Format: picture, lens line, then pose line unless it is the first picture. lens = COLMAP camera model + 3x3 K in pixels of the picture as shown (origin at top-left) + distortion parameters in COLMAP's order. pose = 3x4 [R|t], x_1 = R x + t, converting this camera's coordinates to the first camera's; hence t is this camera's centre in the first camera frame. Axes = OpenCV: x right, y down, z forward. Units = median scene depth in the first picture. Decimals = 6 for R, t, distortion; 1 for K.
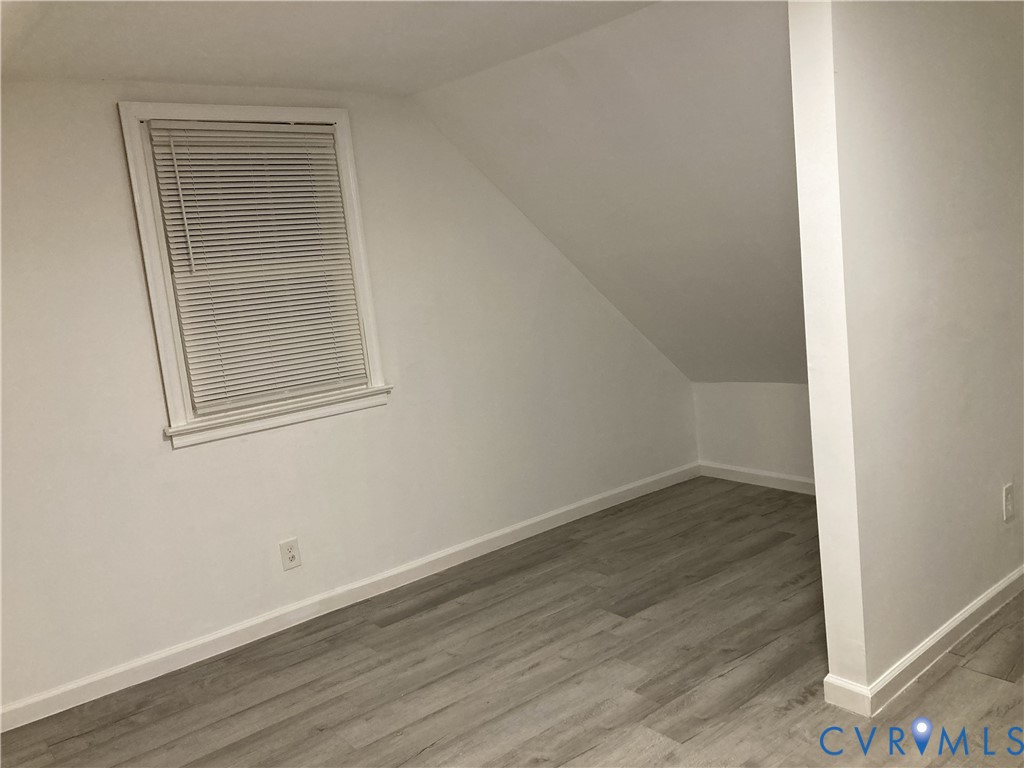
lens RADIAL K [[835.8, 0, 510.5], [0, 835.8, 364.2], [0, 0, 1]] dist [0.011999, -0.006148]
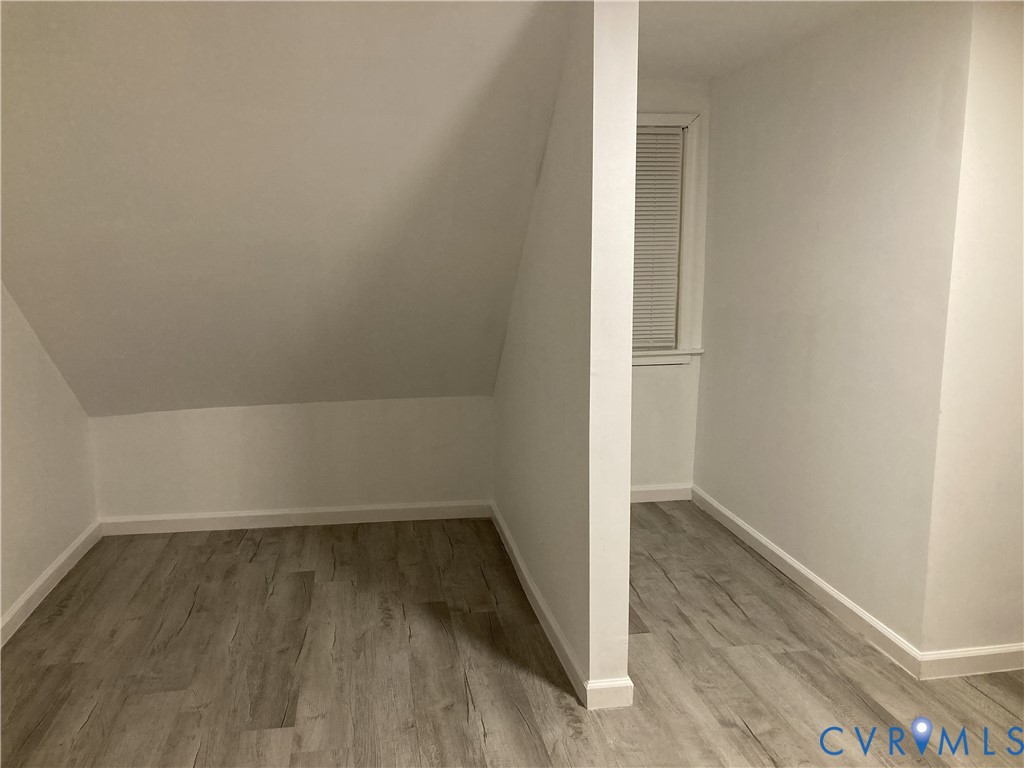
lens RADIAL K [[835.8, 0, 510.5], [0, 835.8, 364.2], [0, 0, 1]] dist [0.011999, -0.006148]
pose [[0.499178, -0.032596, 0.865886, -0.359183], [0.058918, 0.998256, 0.003613, -0.010130], [-0.864494, 0.049212, 0.500228, 0.395246]]
